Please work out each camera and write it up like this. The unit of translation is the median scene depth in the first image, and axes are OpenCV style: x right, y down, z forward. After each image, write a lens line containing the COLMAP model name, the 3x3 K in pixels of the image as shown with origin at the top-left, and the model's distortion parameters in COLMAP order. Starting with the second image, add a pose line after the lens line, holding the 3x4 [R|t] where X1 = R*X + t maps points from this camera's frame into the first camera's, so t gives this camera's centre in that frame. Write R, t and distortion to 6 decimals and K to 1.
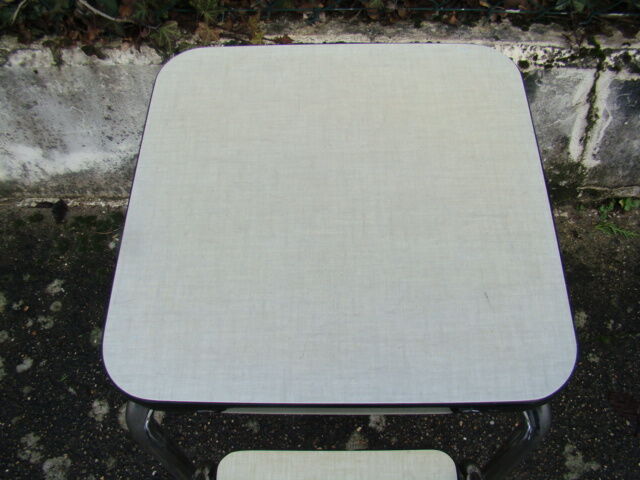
lens RADIAL K [[594.3, 0, 322.7], [0, 594.3, 244.2], [0, 0, 1]] dist [-0.125616, 0.000000]
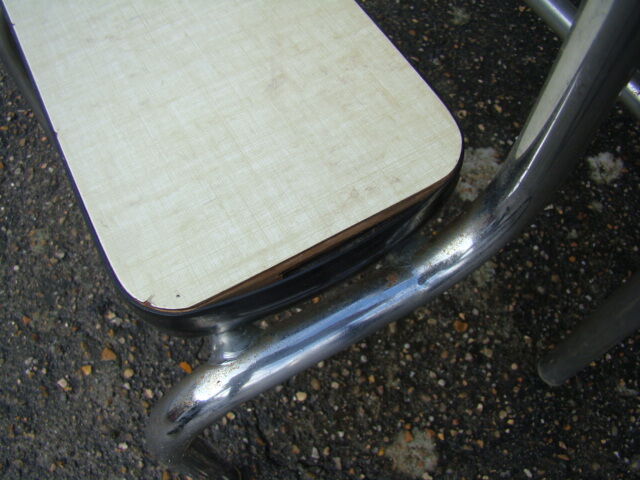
lens RADIAL K [[594.3, 0, 318.2], [0, 594.3, 230.5], [0, 0, 1]] dist [-0.125616, 0.000000]
pose [[0.485761, 0.792856, -0.367990, 0.200758], [-0.755512, 0.592564, 0.279409, 0.383296], [0.439588, 0.142295, 0.886856, 0.445952]]
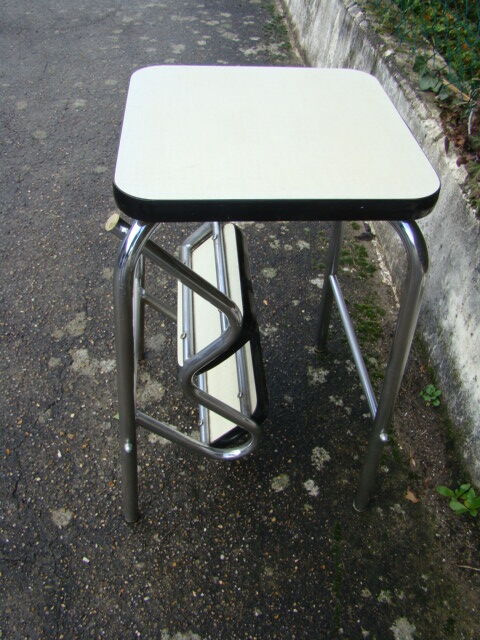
lens RADIAL K [[594.3, 0, 238.7], [0, 594.3, 319.4], [0, 0, 1]] dist [-0.125616, 0.000000]
pose [[0.079196, 0.723204, -0.686078, 0.663176], [-0.893301, 0.356943, 0.273141, -0.118396], [0.442427, 0.591242, 0.674307, 0.131358]]
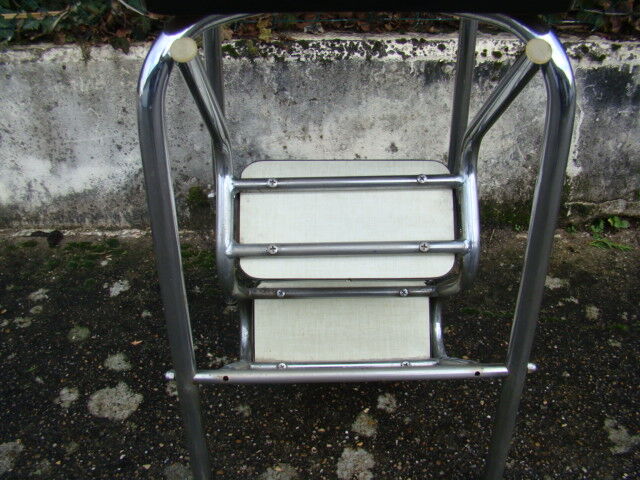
lens RADIAL K [[594.3, 0, 322.3], [0, 594.3, 239.2], [0, 0, 1]] dist [-0.125616, 0.000000]
pose [[0.999629, 0.000818, 0.027234, -0.026825], [0.010841, 0.905083, -0.425096, 0.450691], [-0.024997, 0.425233, 0.904739, 0.108366]]
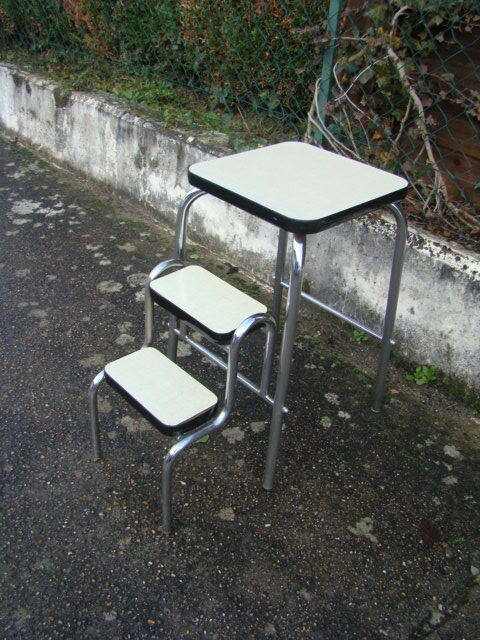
lens RADIAL K [[594.3, 0, 235.8], [0, 594.3, 320.5], [0, 0, 1]] dist [-0.125616, 0.000000]
pose [[0.671699, 0.461752, -0.579315, 0.752765], [-0.675498, 0.702826, -0.223021, 0.515331], [0.304177, 0.541129, 0.784000, -0.334320]]
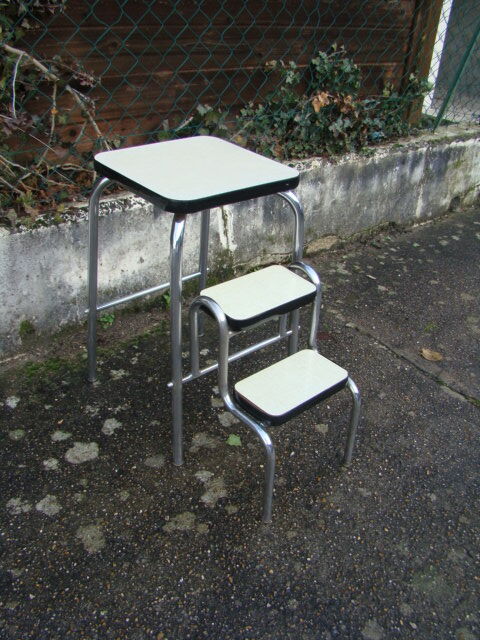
lens RADIAL K [[594.3, 0, 234.3], [0, 594.3, 322.1], [0, 0, 1]] dist [-0.125616, 0.000000]
pose [[0.753735, -0.288103, 0.590661, -0.771770], [0.528182, 0.800366, -0.283617, 0.632457], [-0.391034, 0.525748, 0.755434, -0.331767]]
